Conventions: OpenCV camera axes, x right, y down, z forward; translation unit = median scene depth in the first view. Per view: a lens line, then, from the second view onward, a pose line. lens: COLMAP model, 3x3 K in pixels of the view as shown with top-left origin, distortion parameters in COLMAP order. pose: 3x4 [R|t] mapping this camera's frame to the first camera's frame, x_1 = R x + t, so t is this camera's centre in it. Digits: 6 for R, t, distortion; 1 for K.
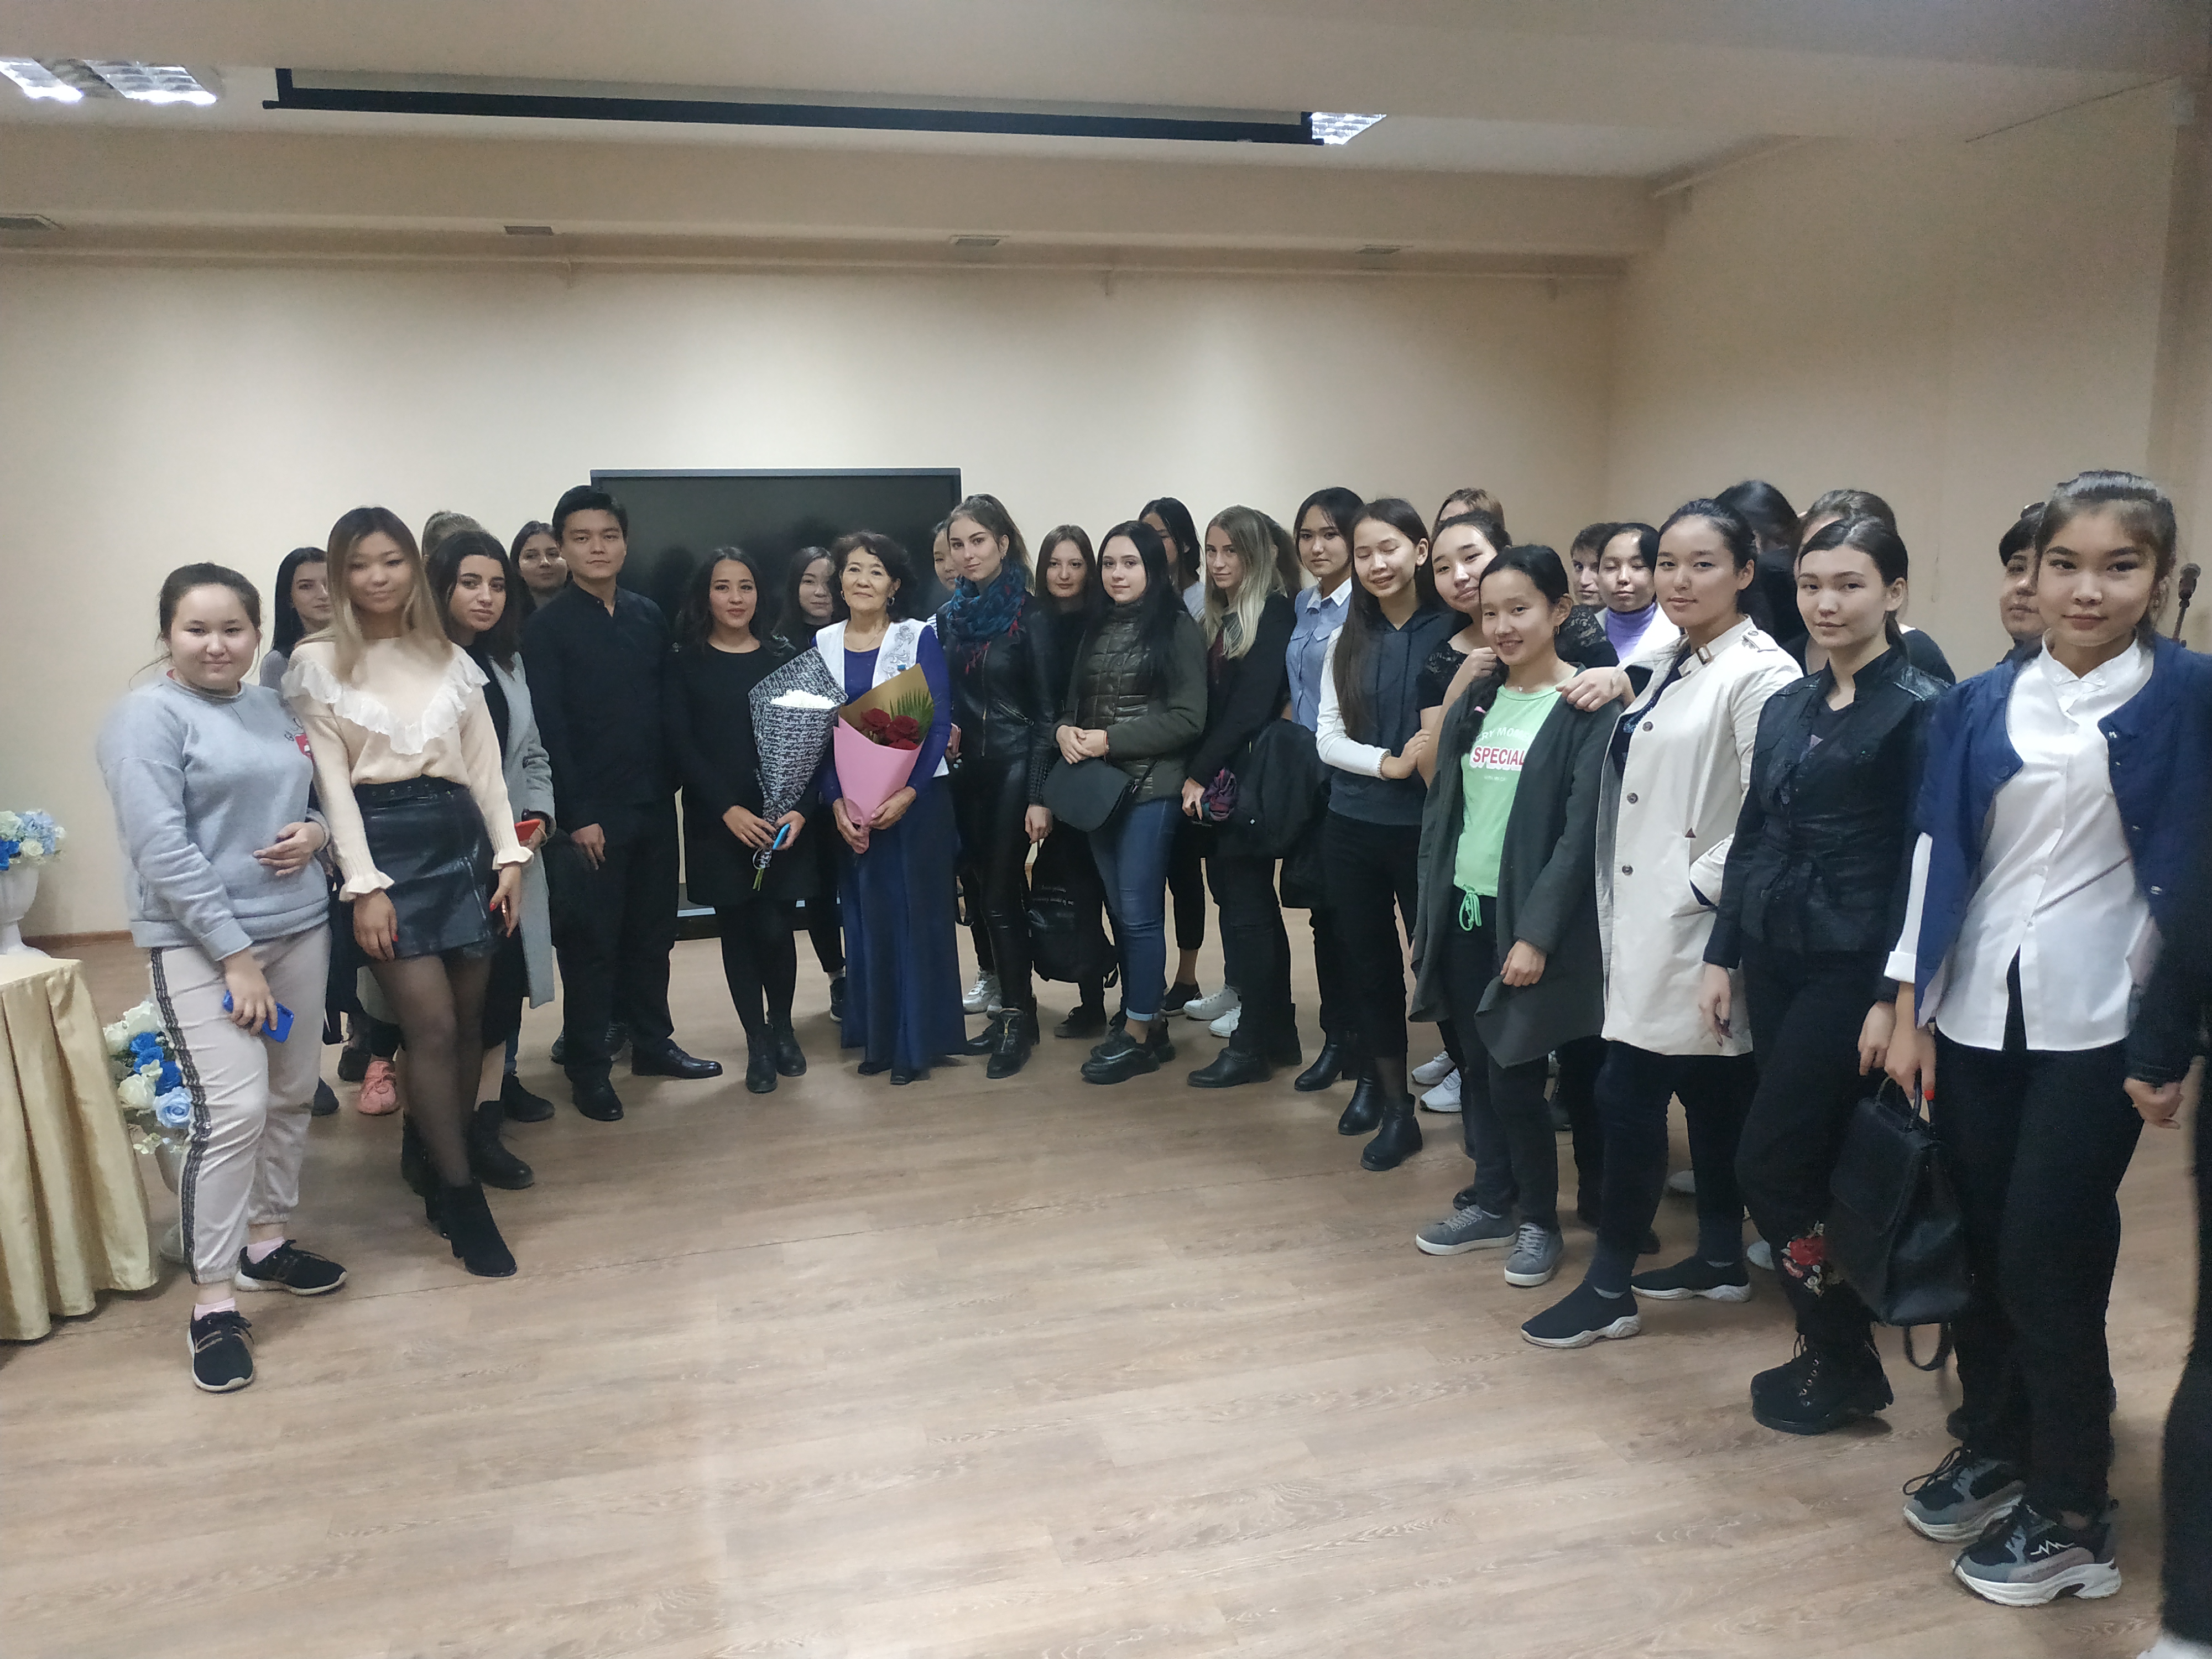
lens RADIAL K [[1559.3, 0, 1111.5], [0, 1559.3, 828.3], [0, 0, 1]] dist [0.037197, -0.020698]
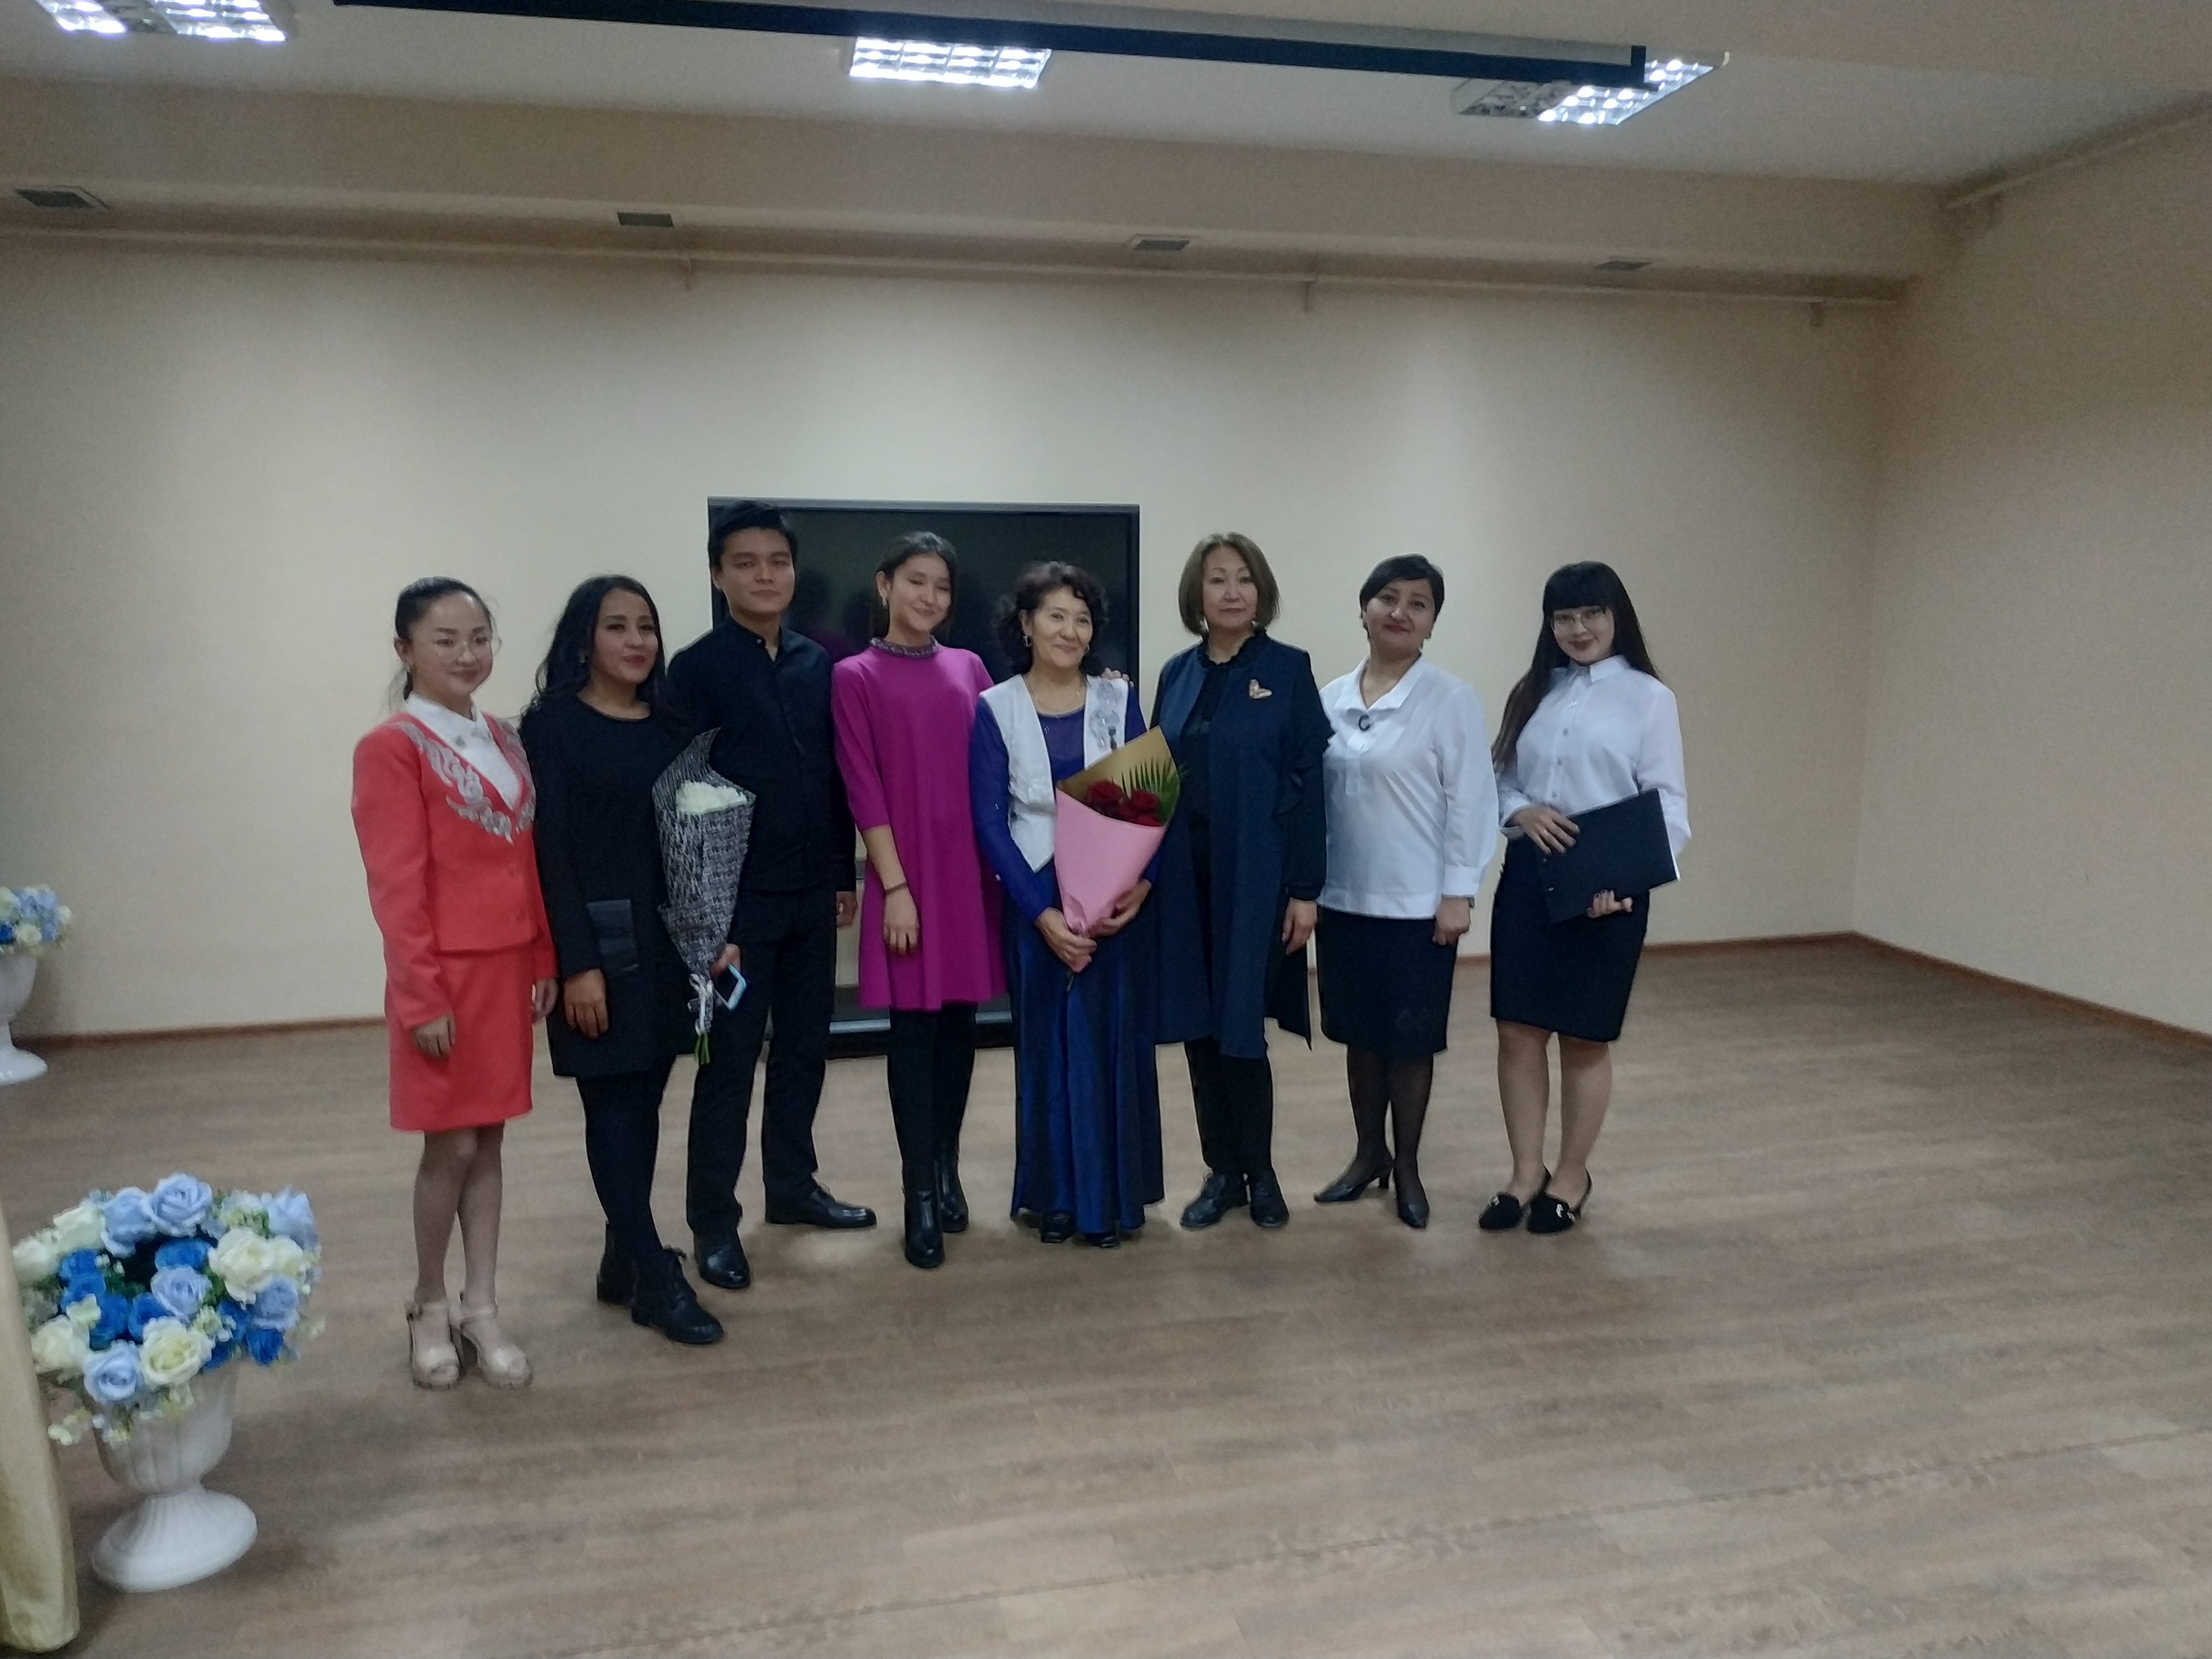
lens RADIAL K [[1559.3, 0, 1100.9], [0, 1559.3, 825.9], [0, 0, 1]] dist [0.037197, -0.020698]
pose [[0.998989, 0.024000, -0.038026, -0.105106], [-0.025931, 0.998355, -0.051143, -0.019900], [0.036736, 0.052077, 0.997967, 0.224645]]
